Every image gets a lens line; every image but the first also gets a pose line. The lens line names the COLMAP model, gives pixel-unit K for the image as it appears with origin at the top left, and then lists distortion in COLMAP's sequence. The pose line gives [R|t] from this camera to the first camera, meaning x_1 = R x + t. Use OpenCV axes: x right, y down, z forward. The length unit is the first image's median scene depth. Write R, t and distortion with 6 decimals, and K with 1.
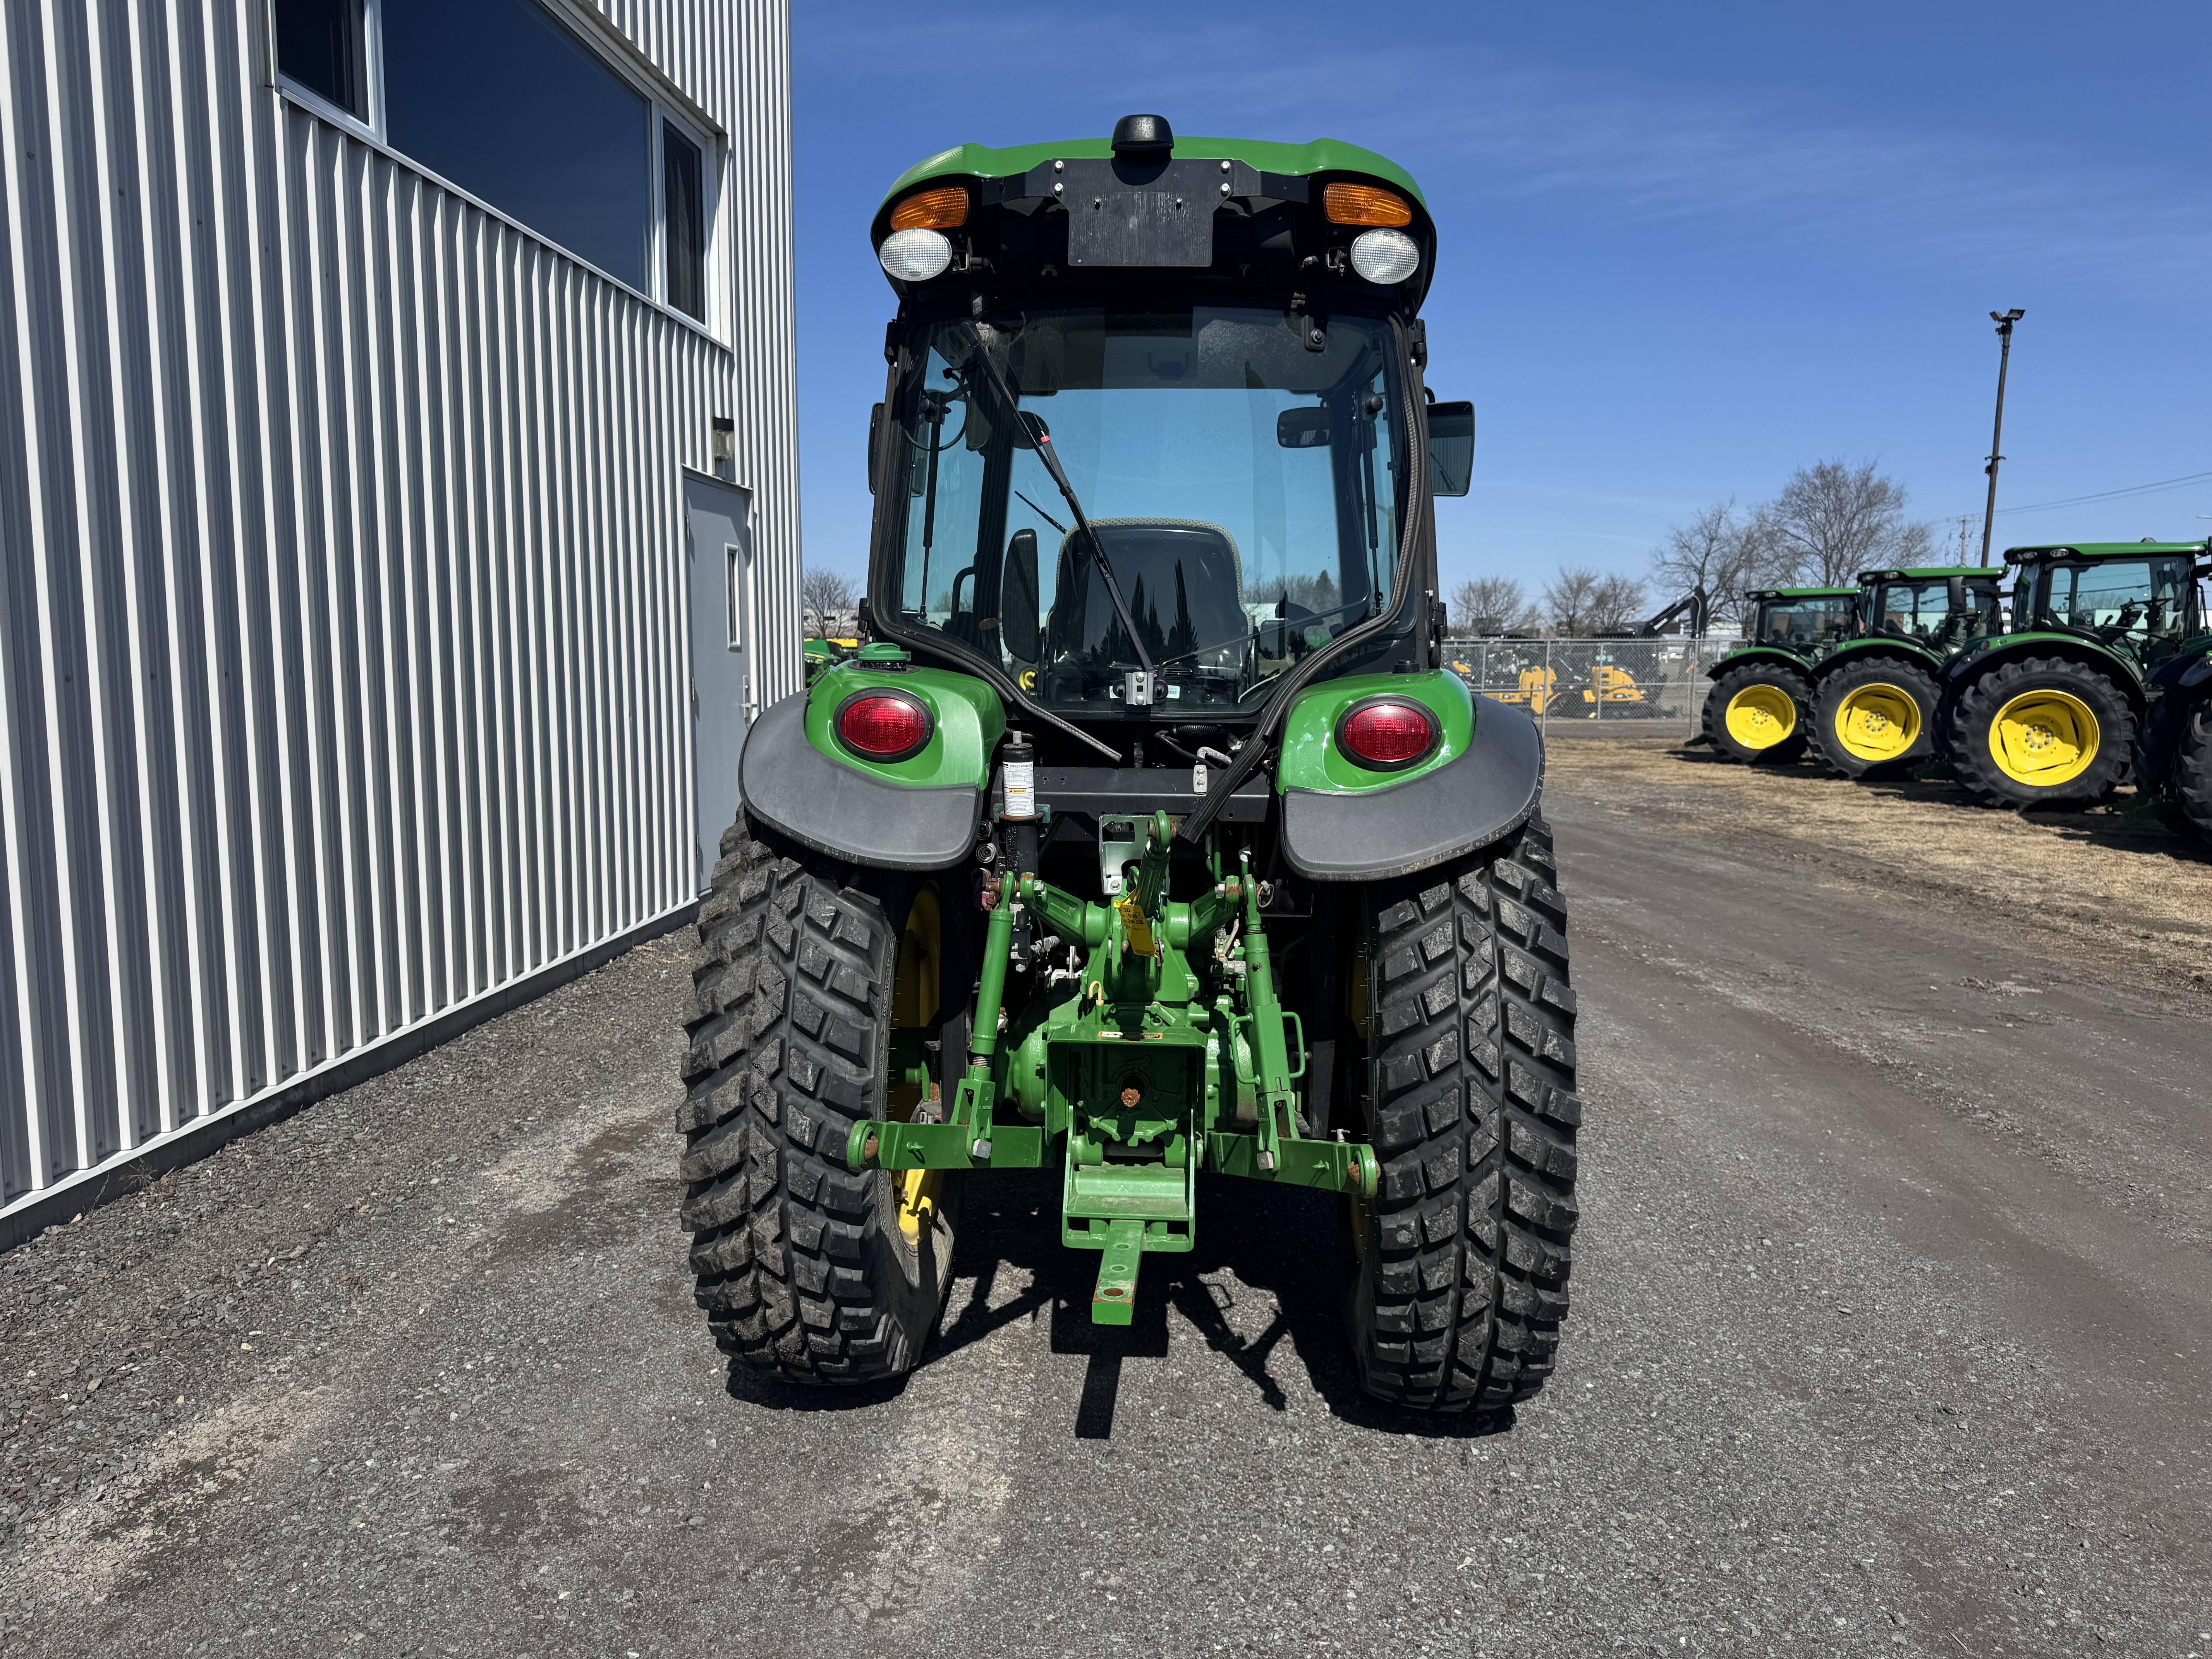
lens RADIAL K [[1583.4, 0, 1106.0], [0, 1583.4, 829.5], [0, 0, 1]] dist [0.061829, -0.000954]
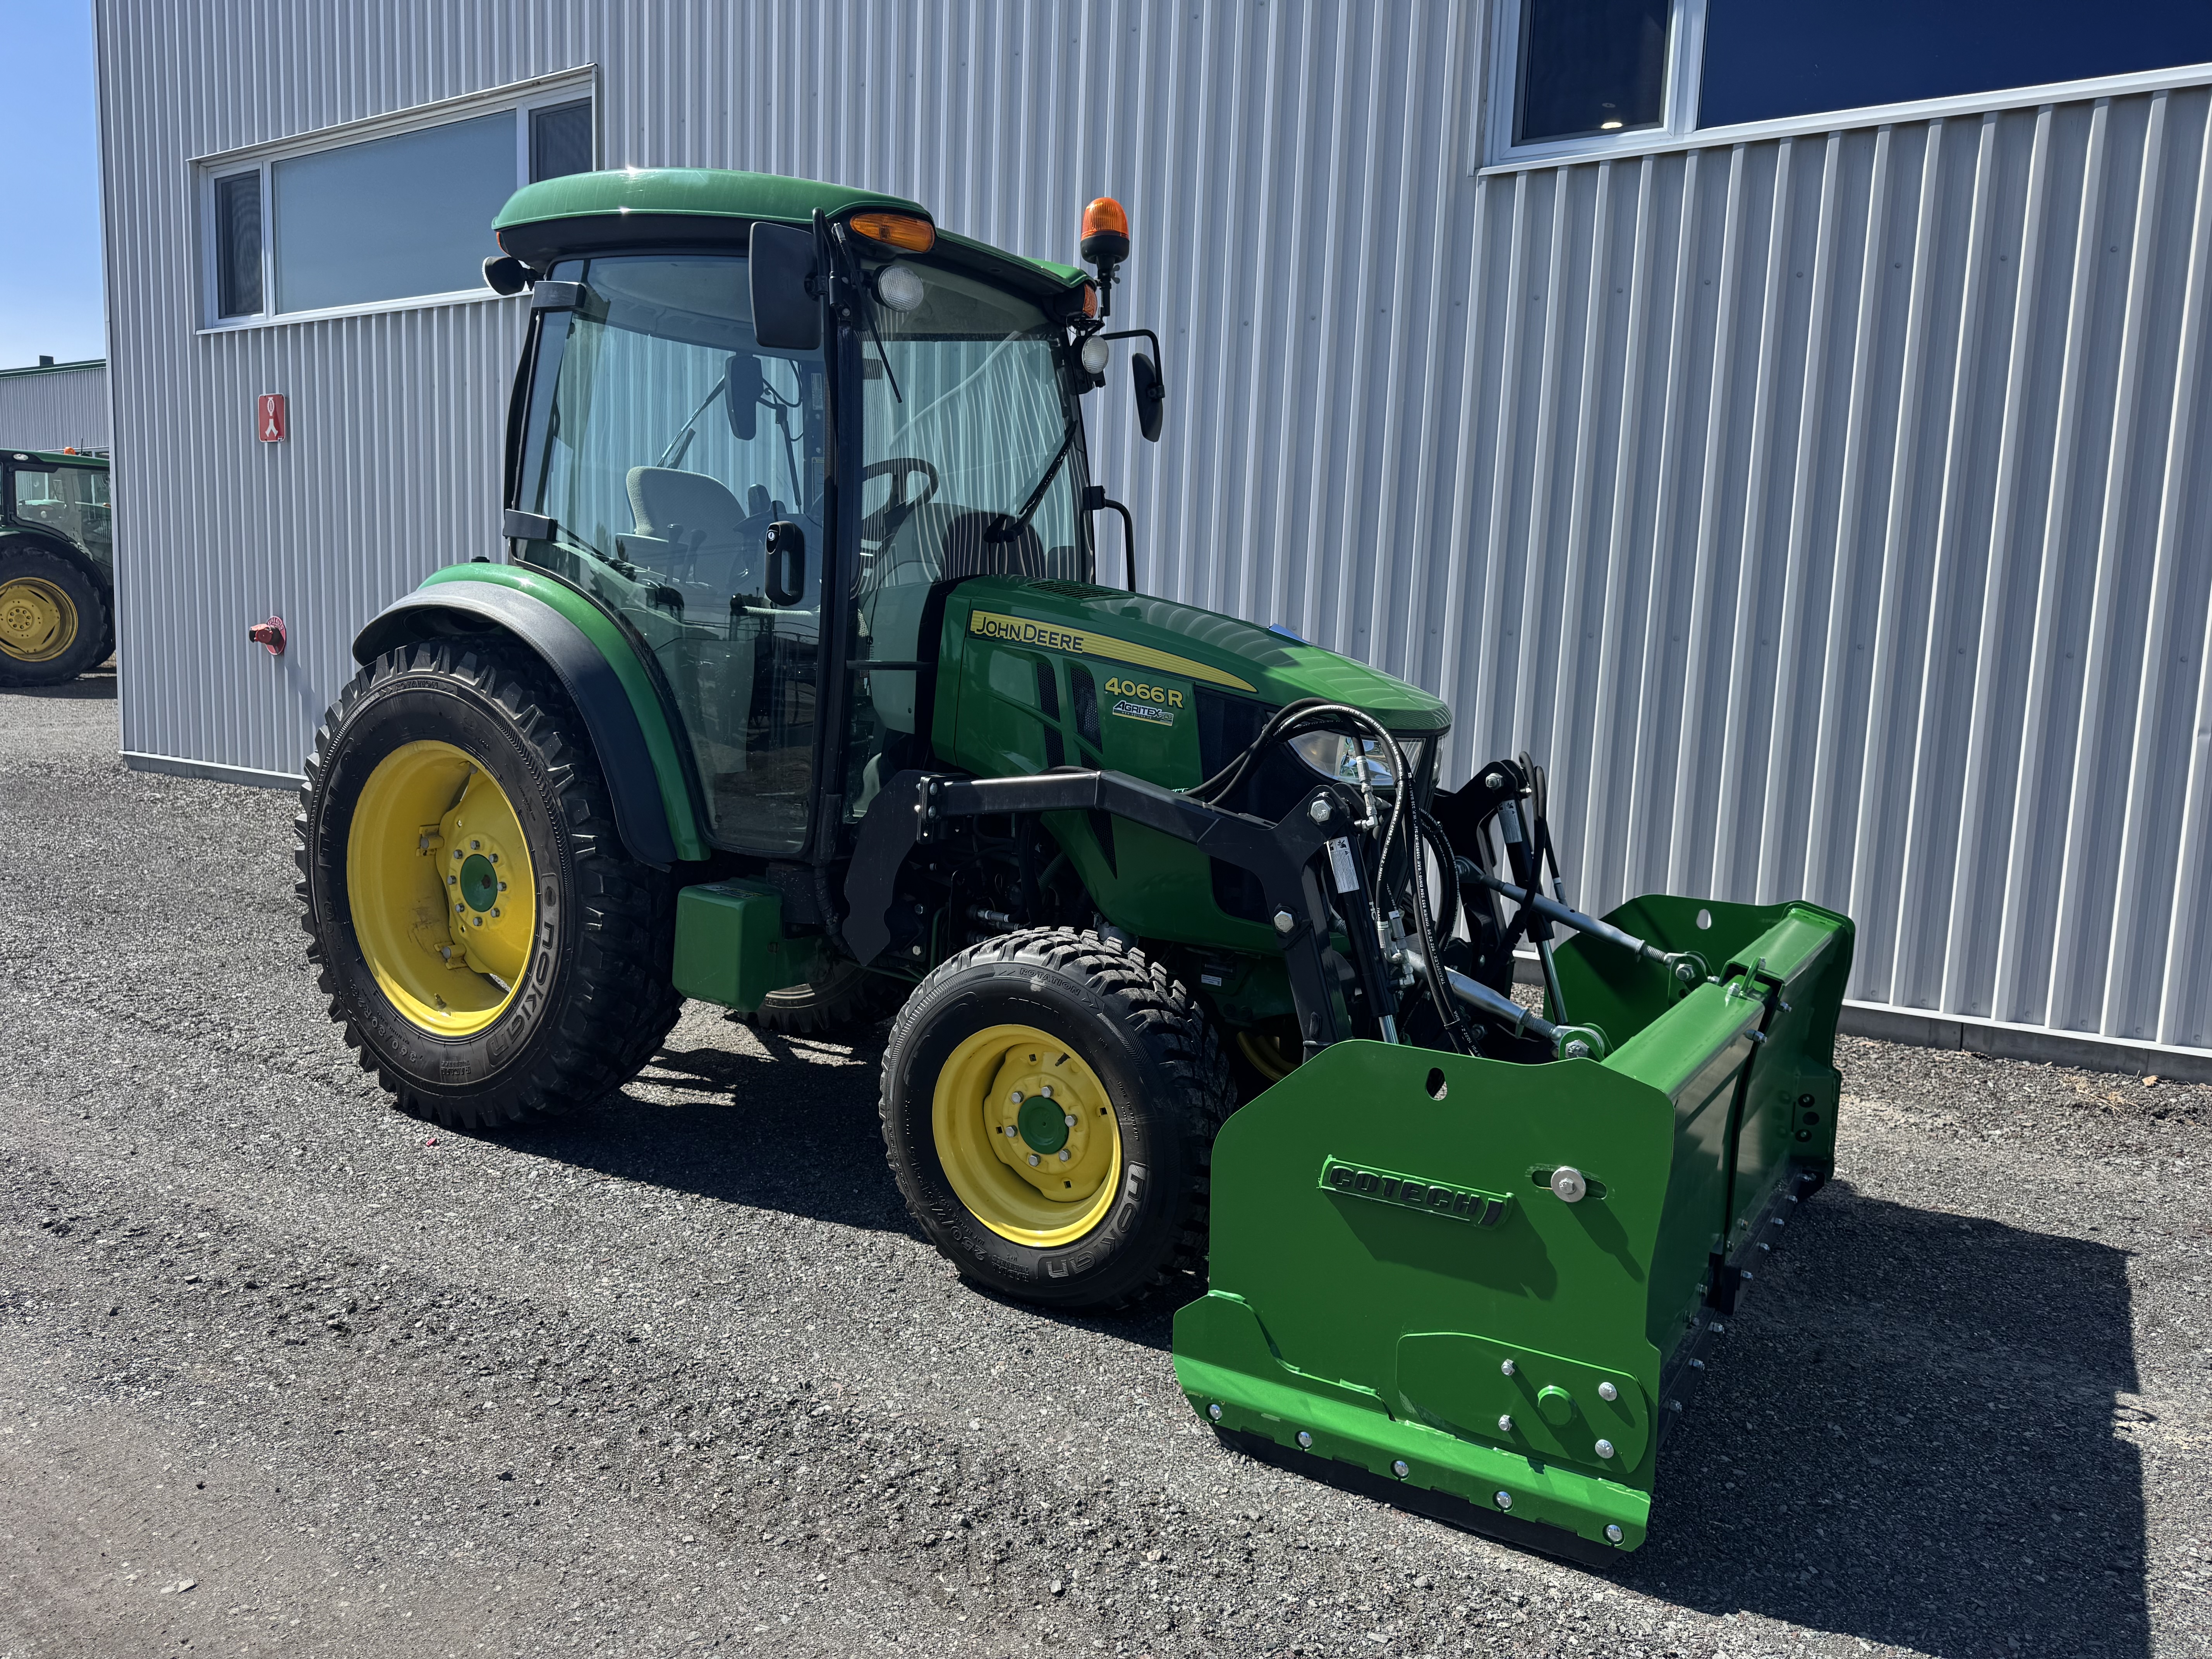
lens RADIAL K [[1583.4, 0, 1106.0], [0, 1583.4, 829.5], [0, 0, 1]] dist [0.061829, -0.000954]
pose [[-0.478415, 0.089009, -0.873611, 0.695548], [-0.141075, 0.974137, 0.176508, -0.119126], [0.866728, 0.207688, -0.453485, 1.277366]]
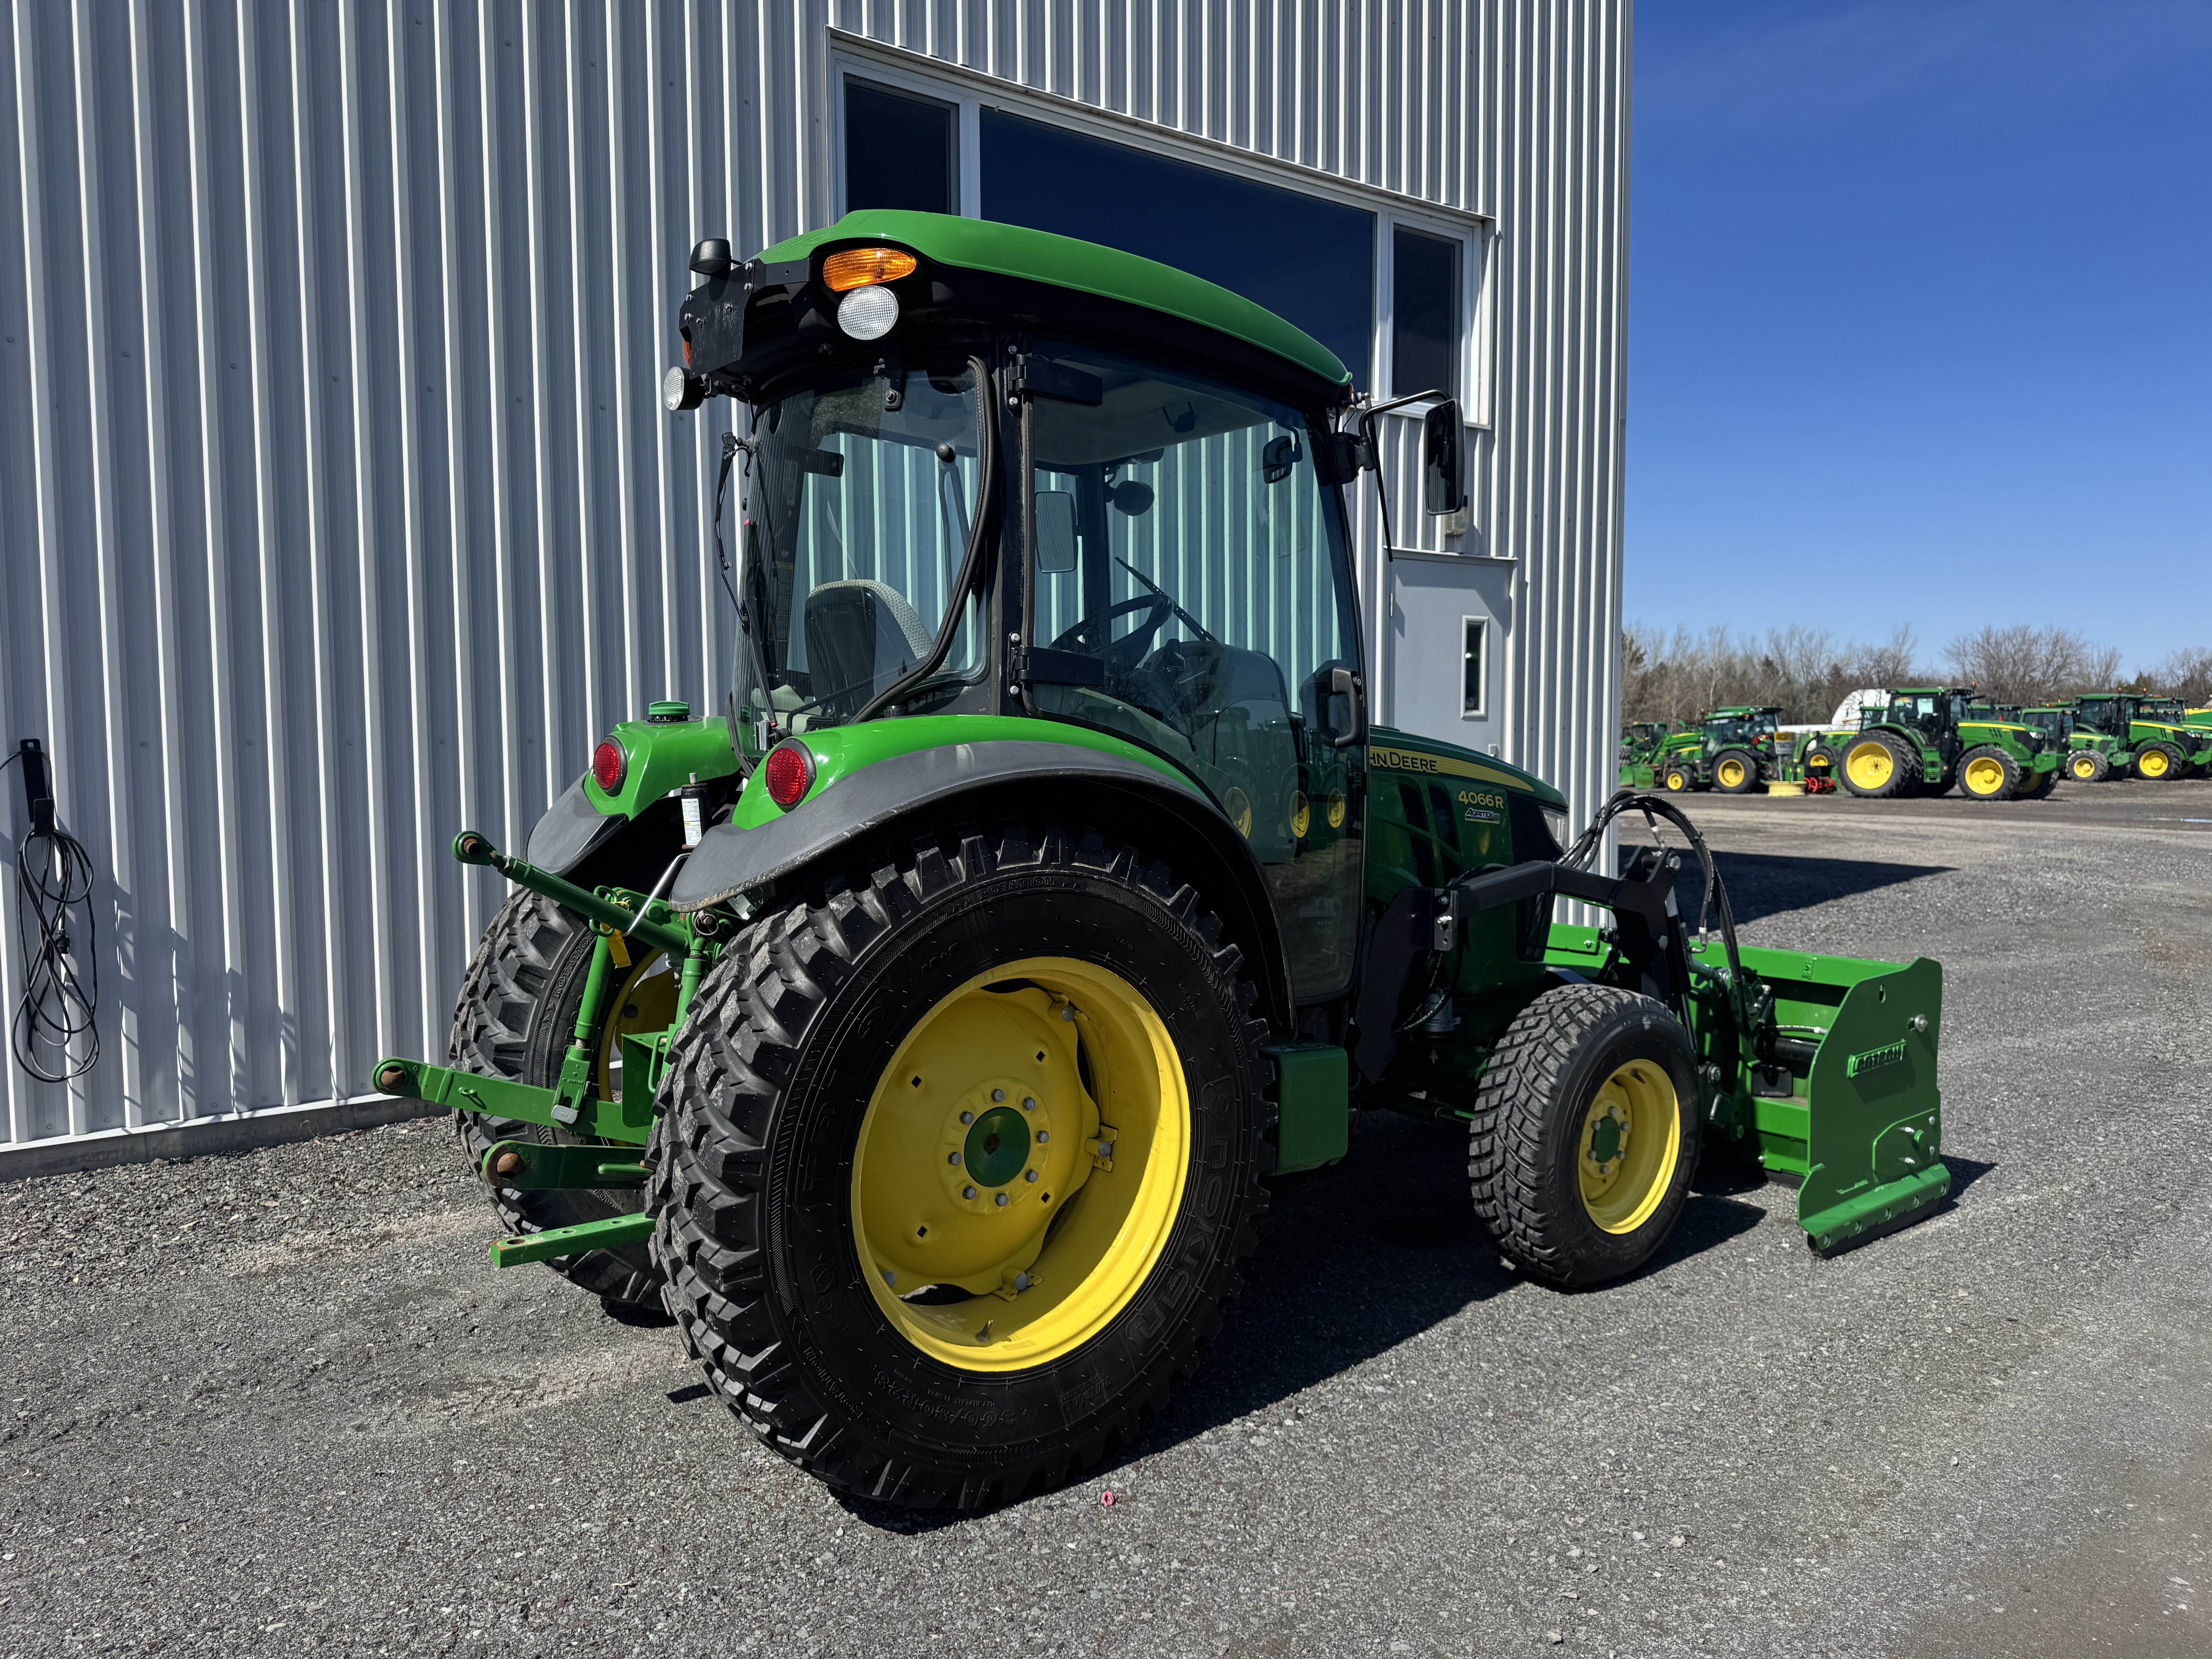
lens RADIAL K [[1583.4, 0, 1106.0], [0, 1583.4, 829.5], [0, 0, 1]] dist [0.061829, -0.000954]
pose [[0.669344, 0.040439, -0.741851, 0.598439], [-0.079406, 0.996692, -0.017314, -0.013683], [0.738697, 0.070497, 0.670341, 0.259411]]
